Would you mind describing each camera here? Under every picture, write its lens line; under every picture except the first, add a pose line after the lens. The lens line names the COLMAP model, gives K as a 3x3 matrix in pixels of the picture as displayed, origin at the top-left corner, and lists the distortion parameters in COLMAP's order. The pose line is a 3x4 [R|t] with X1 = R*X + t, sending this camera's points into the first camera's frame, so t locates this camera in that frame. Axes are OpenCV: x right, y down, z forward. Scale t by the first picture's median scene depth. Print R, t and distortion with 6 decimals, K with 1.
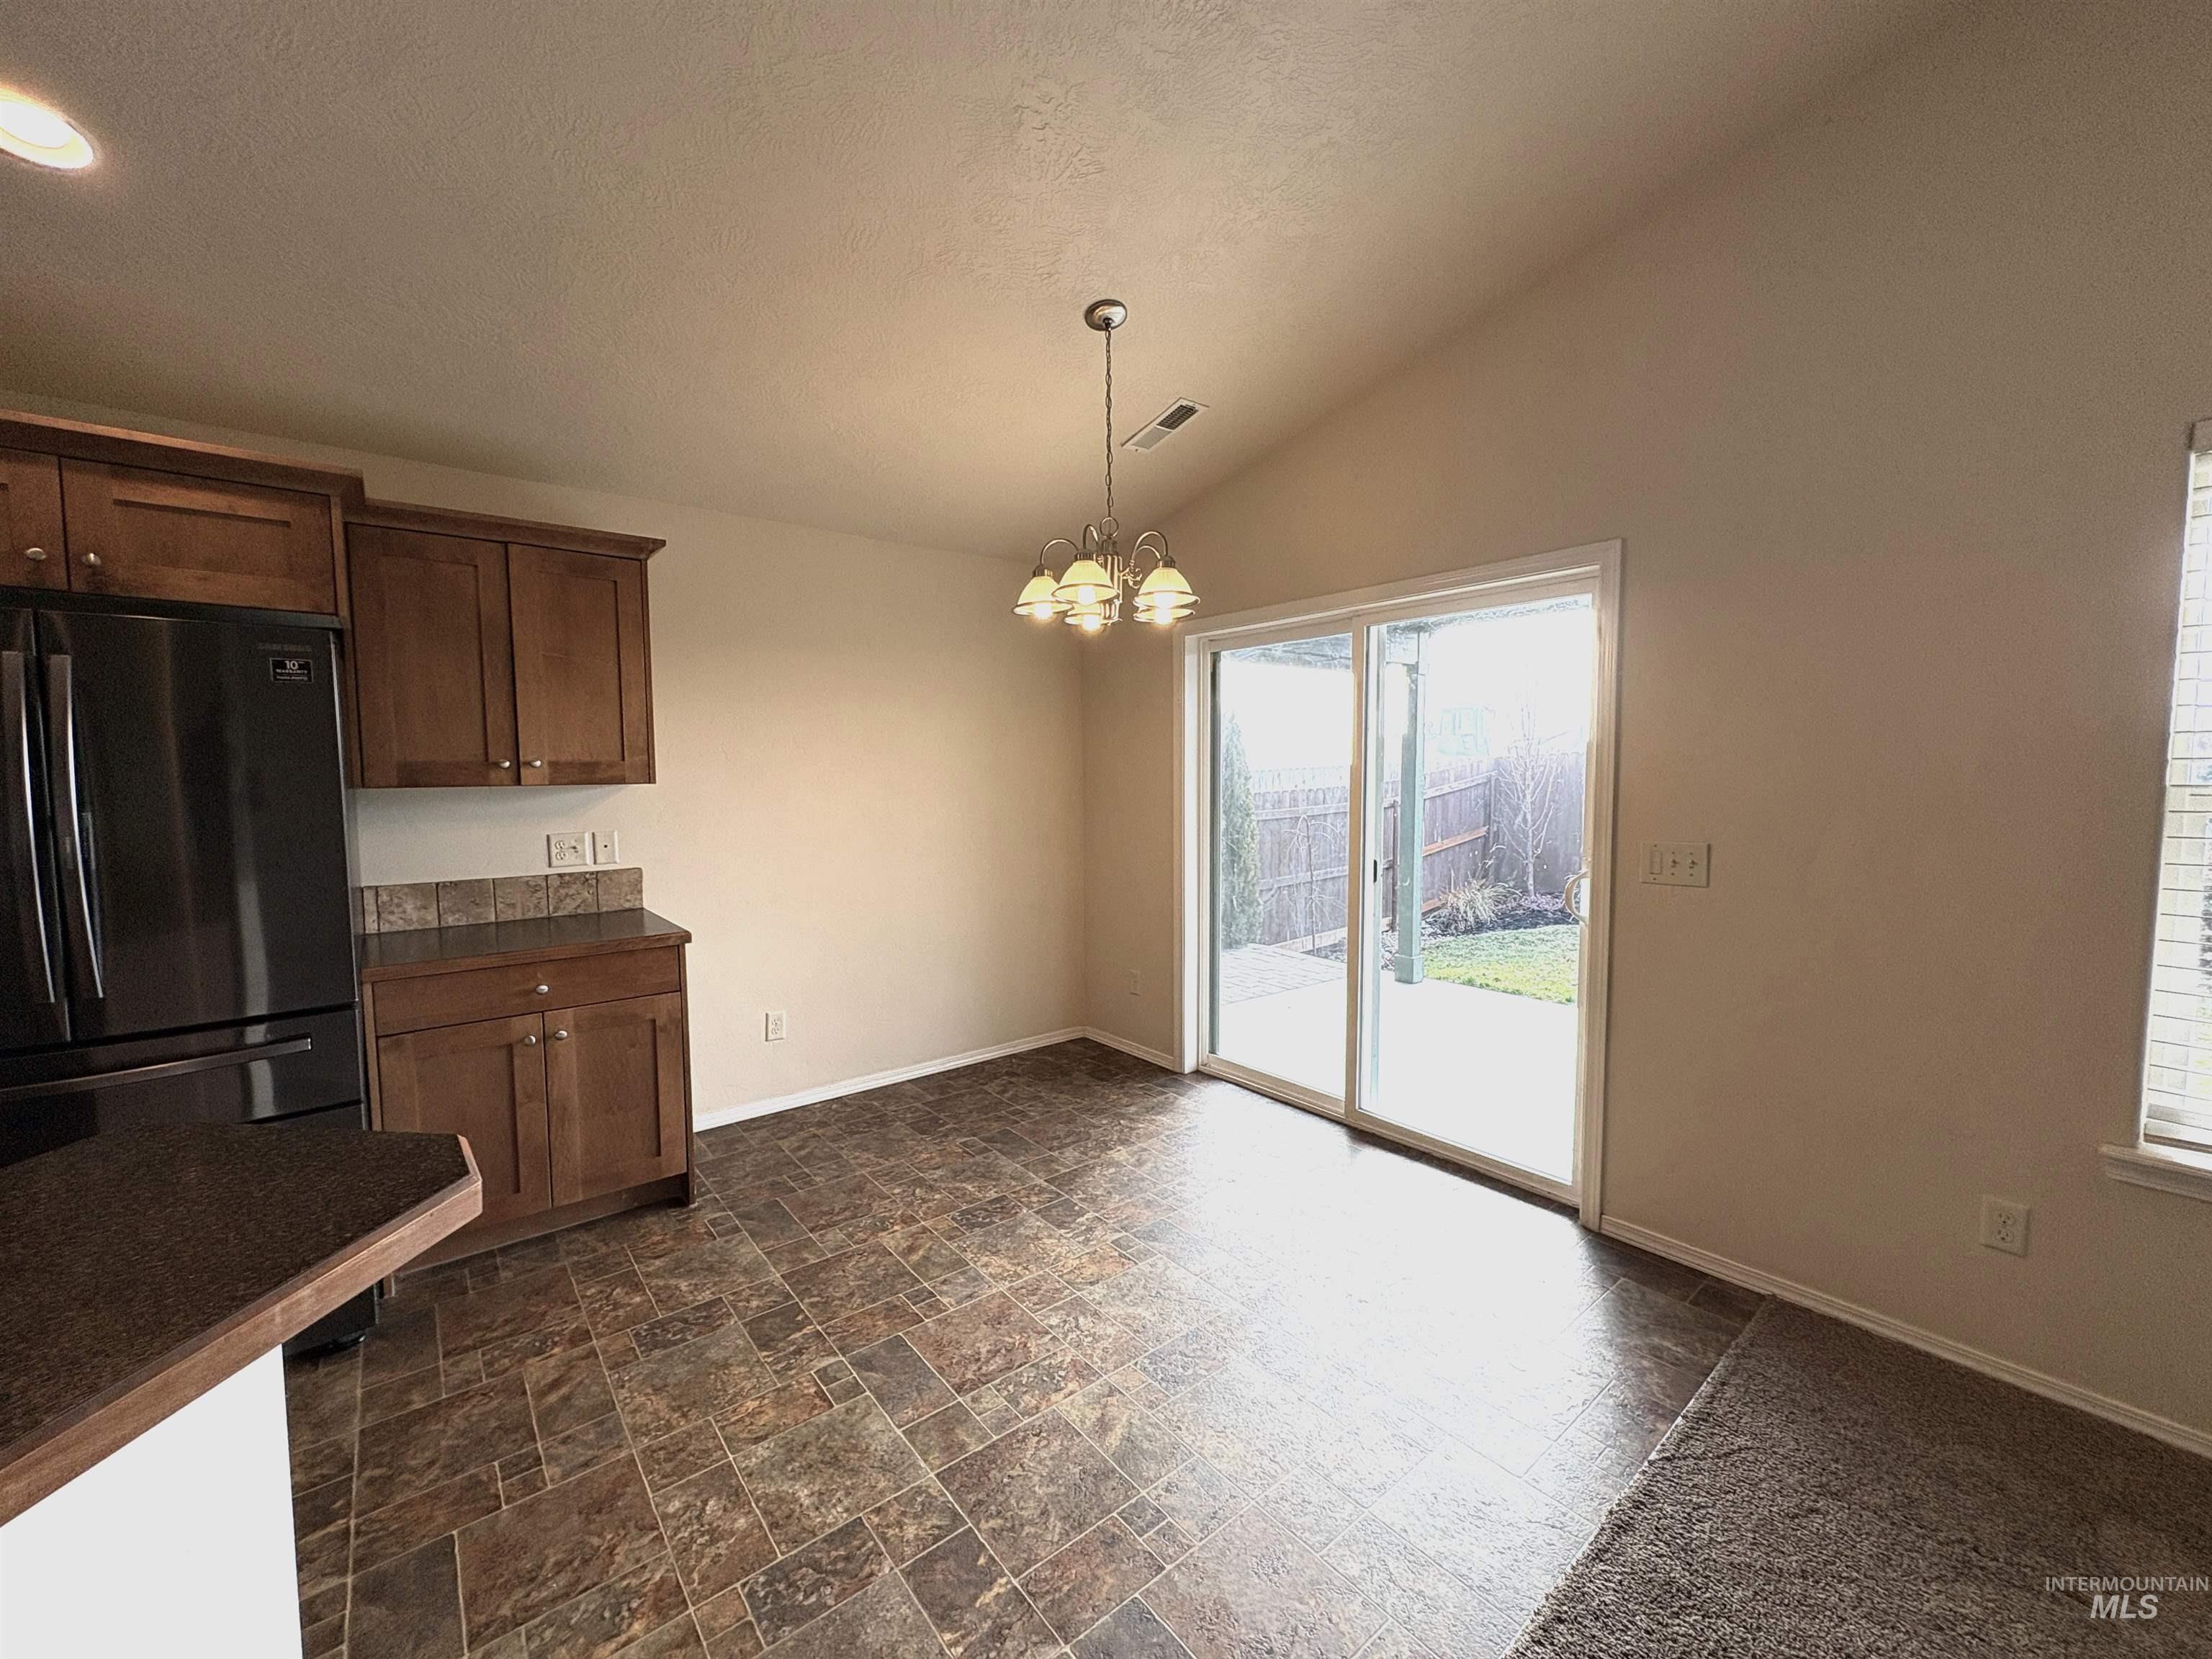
lens RADIAL K [[880.8, 0, 1102.9], [0, 880.8, 828.1], [0, 0, 1]] dist [0.000907, -0.000136]
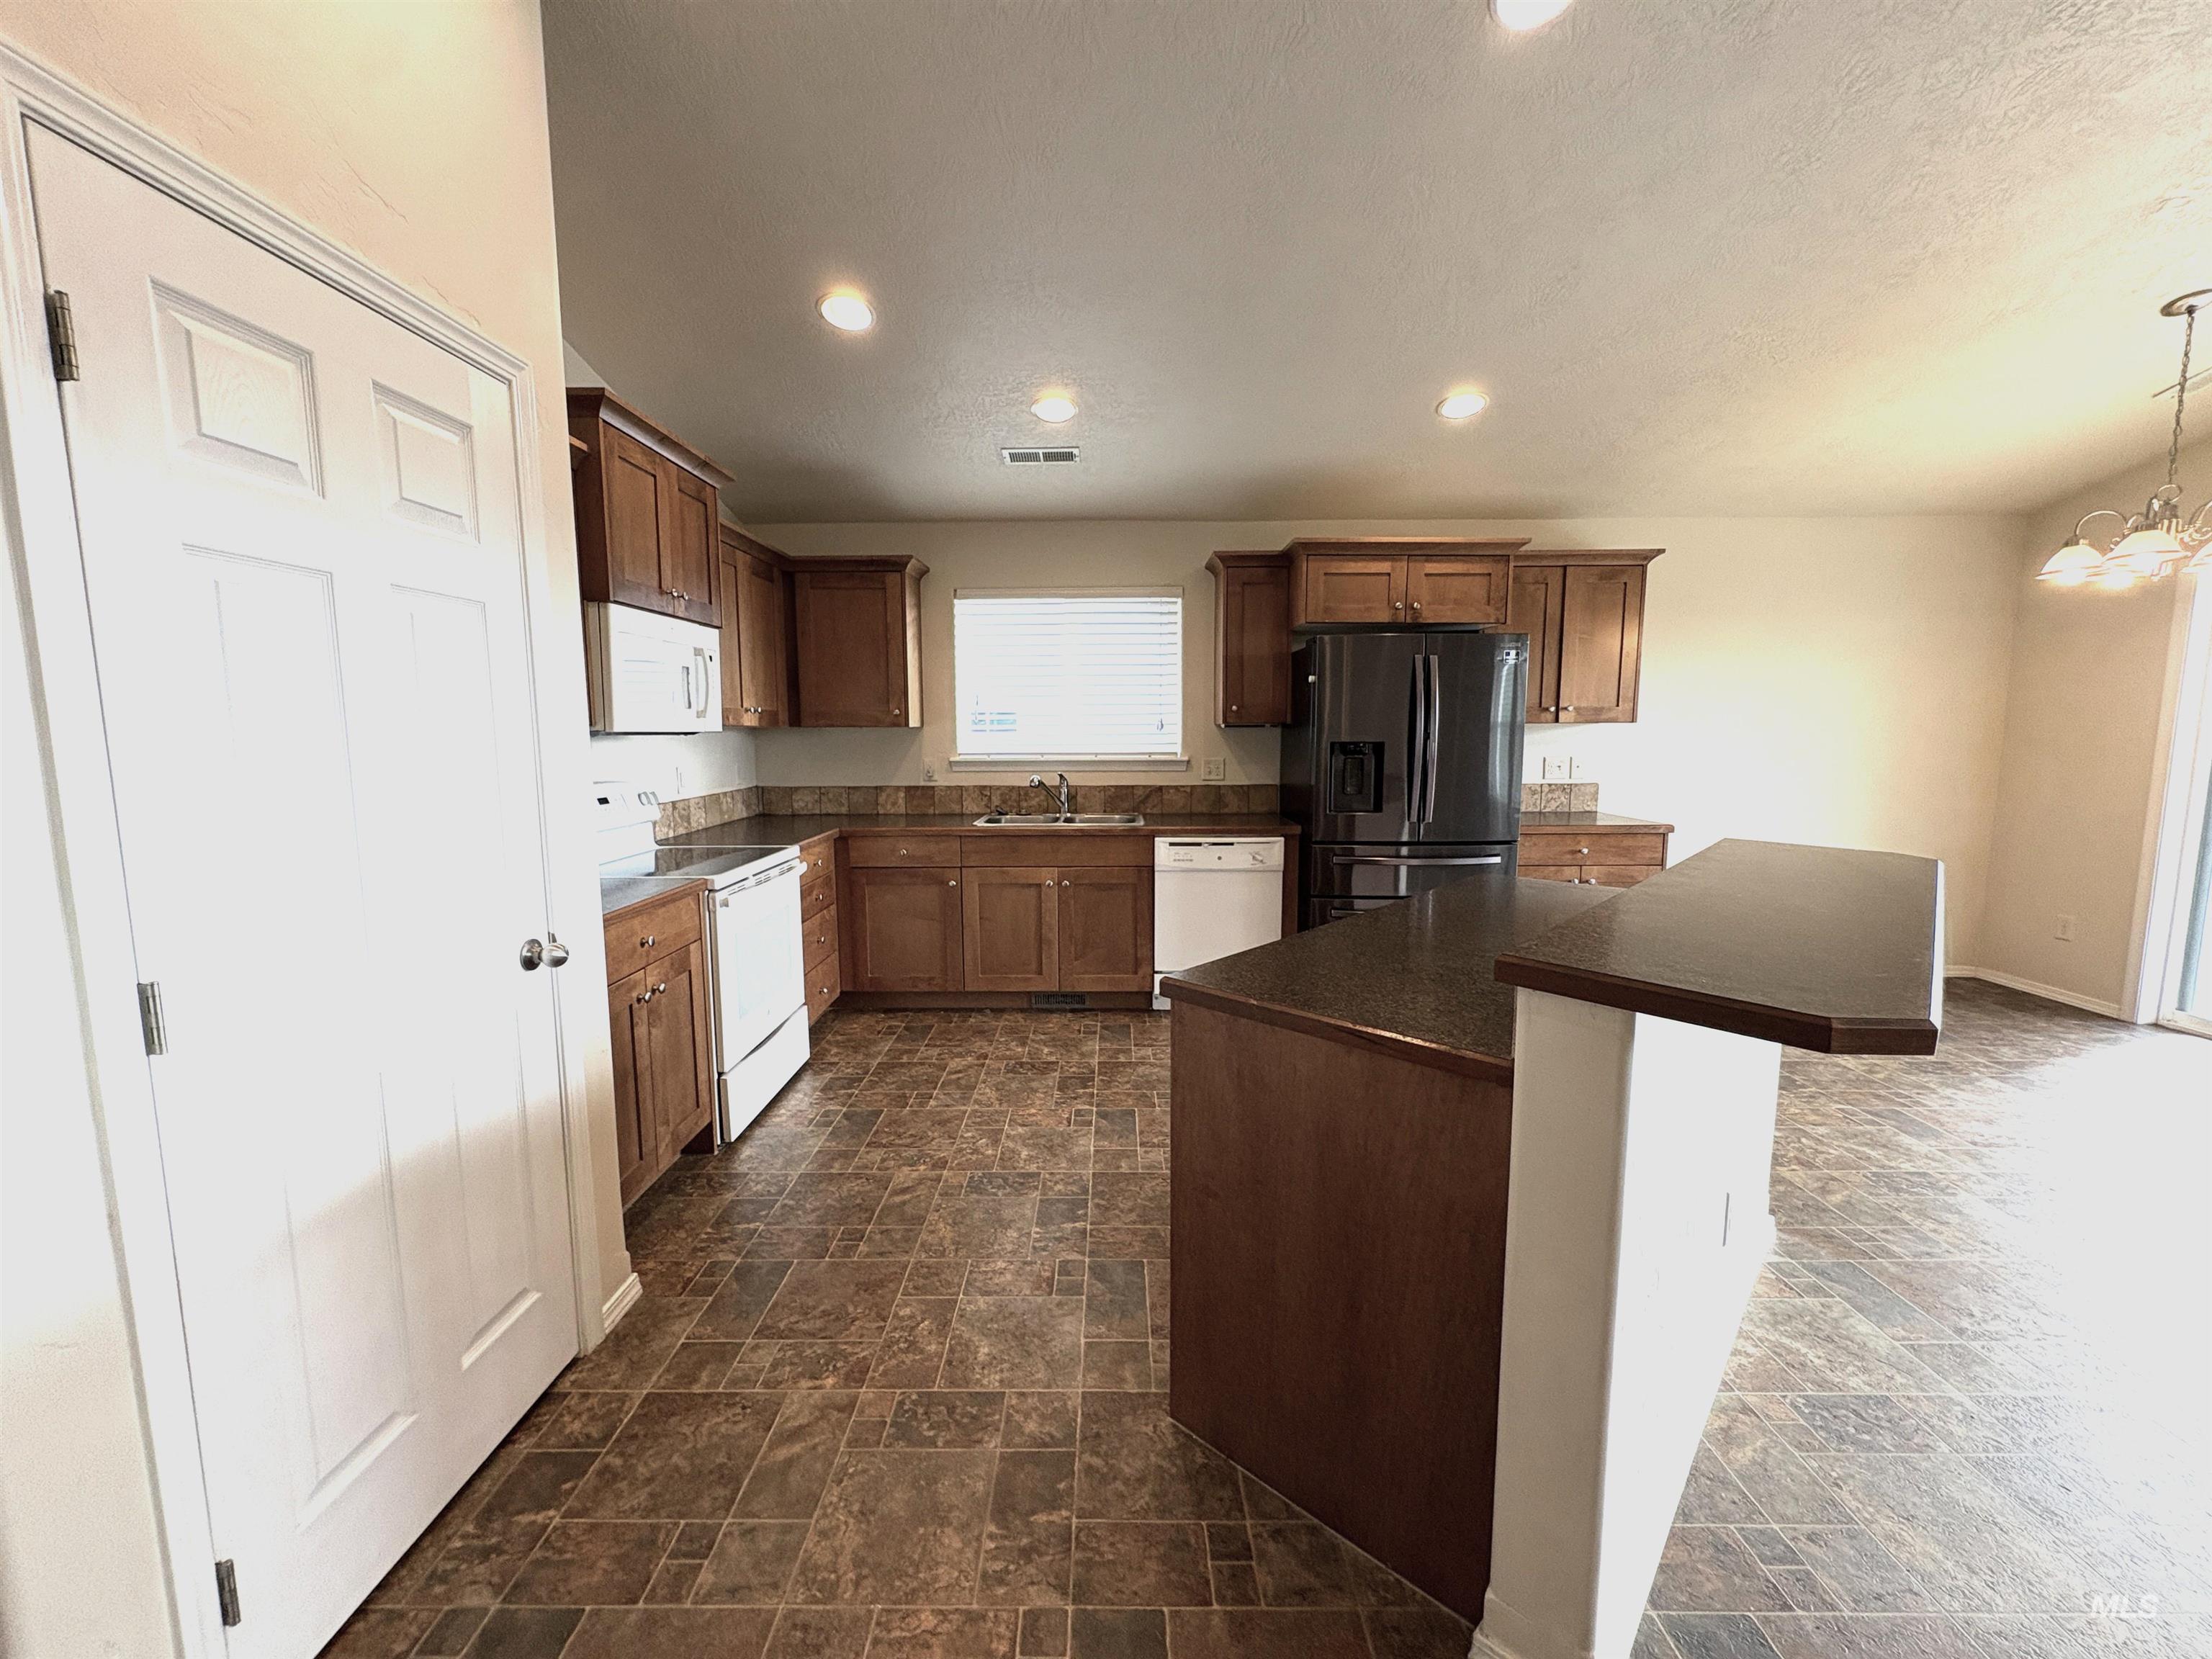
lens RADIAL K [[880.8, 0, 1104.1], [0, 880.8, 828.8], [0, 0, 1]] dist [0.000907, -0.000136]
pose [[0.771808, 0.076675, -0.631216, -0.295671], [-0.043740, 0.996754, 0.067595, 0.071052], [0.634349, -0.024561, 0.772656, -0.749040]]
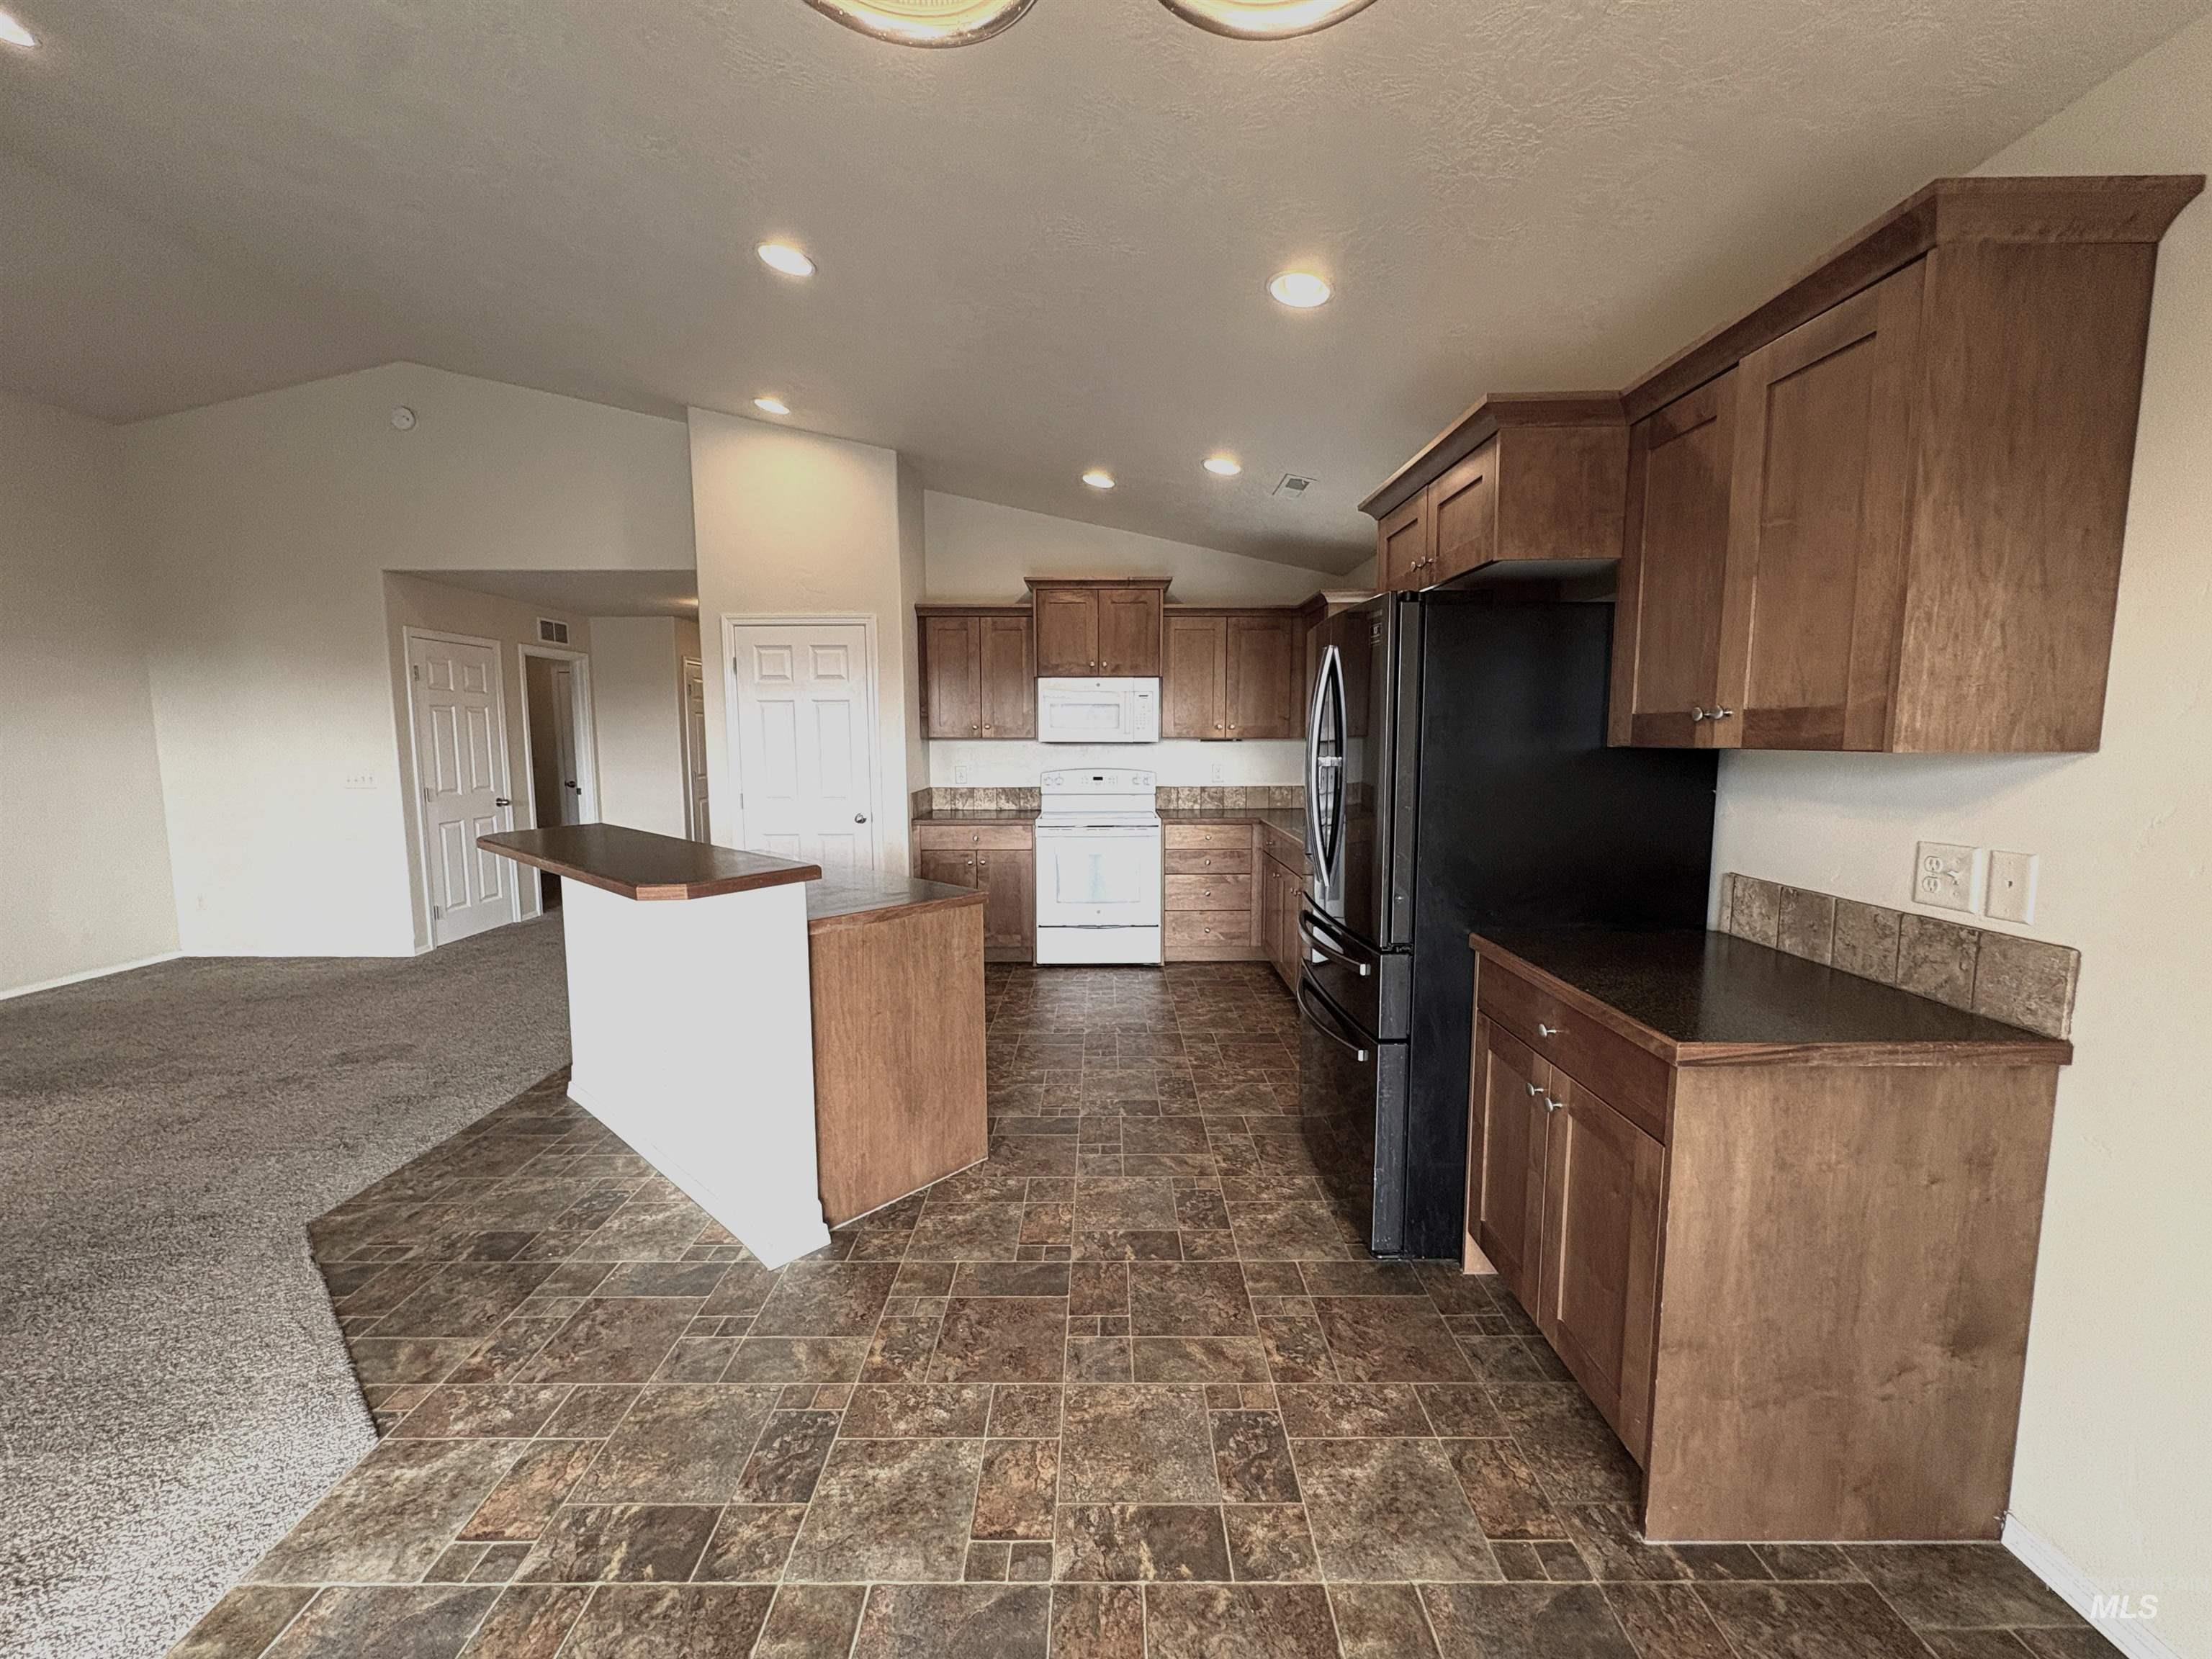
lens RADIAL K [[880.8, 0, 1104.7], [0, 880.8, 830.1], [0, 0, 1]] dist [0.000907, -0.000136]
pose [[-0.627443, 0.093793, -0.772993, 0.126417], [-0.044839, 0.986720, 0.156121, -0.072743], [0.777370, 0.132617, -0.614905, 1.105695]]
